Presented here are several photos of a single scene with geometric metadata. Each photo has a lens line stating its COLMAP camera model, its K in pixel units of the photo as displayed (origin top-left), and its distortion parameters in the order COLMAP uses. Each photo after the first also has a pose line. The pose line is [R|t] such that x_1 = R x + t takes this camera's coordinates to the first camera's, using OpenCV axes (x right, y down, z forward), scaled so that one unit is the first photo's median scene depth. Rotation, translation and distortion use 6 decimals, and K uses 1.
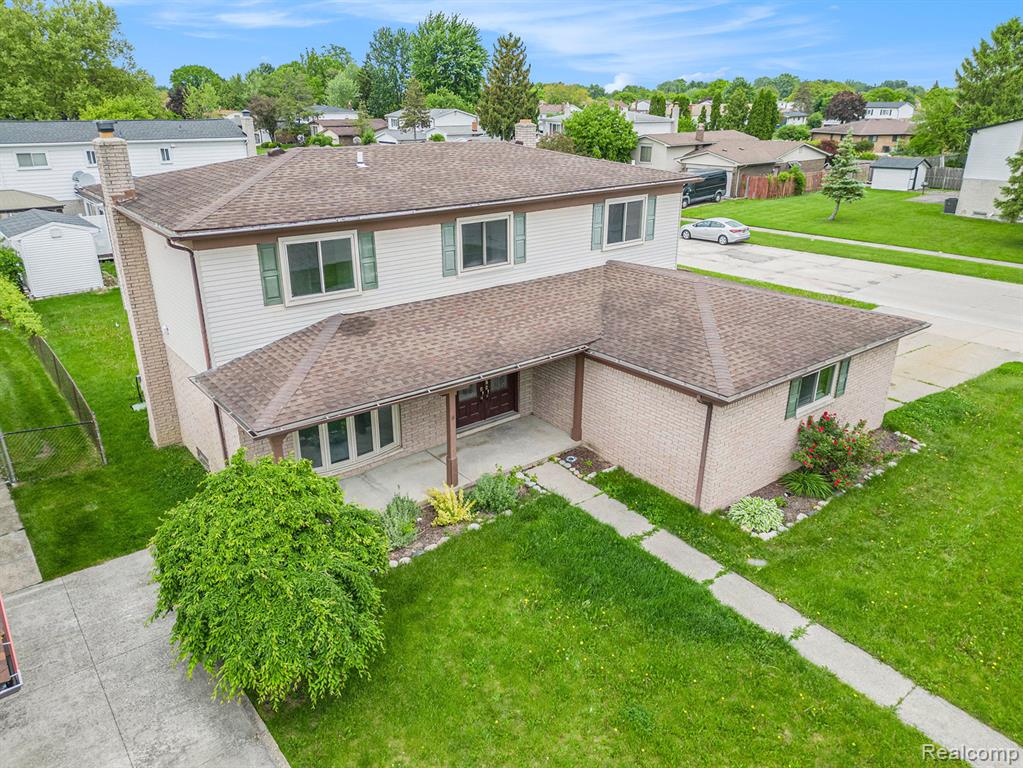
lens RADIAL K [[734.4, 0, 502.1], [0, 734.4, 384.9], [0, 0, 1]] dist [0.038074, -0.012467]
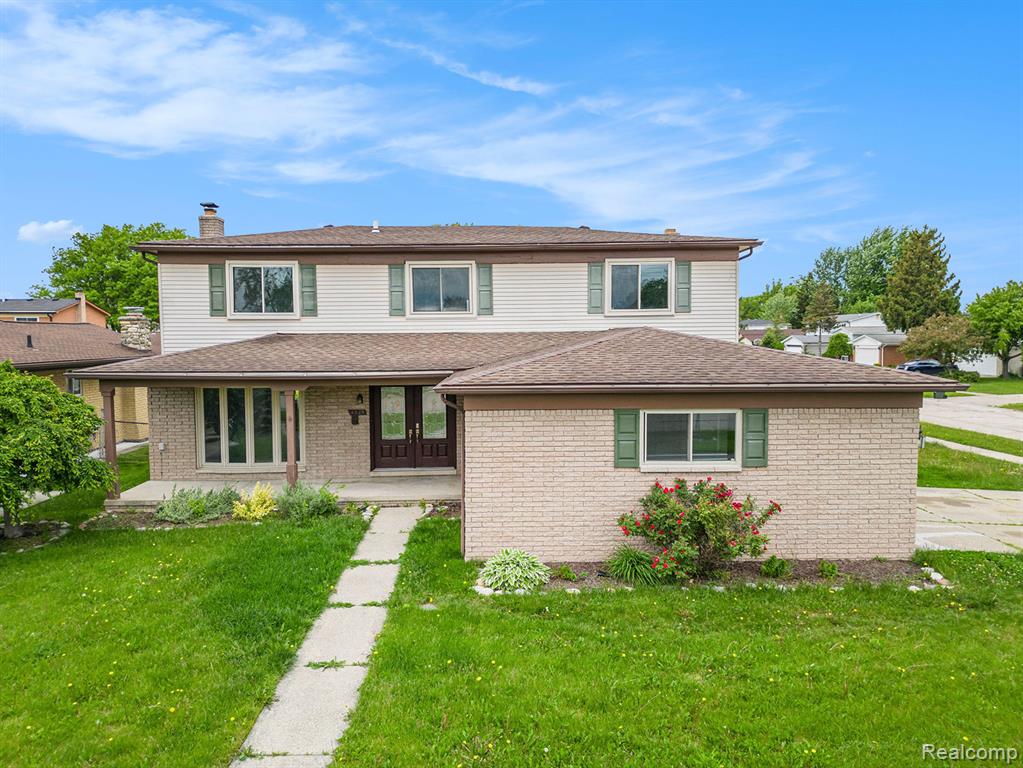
lens RADIAL K [[734.4, 0, 516.7], [0, 734.4, 382.2], [0, 0, 1]] dist [0.038074, -0.012467]
pose [[0.798657, 0.029358, -0.601070, 0.693749], [-0.215865, 0.946315, -0.240604, 0.152774], [0.561738, 0.321910, 0.762119, 0.345384]]
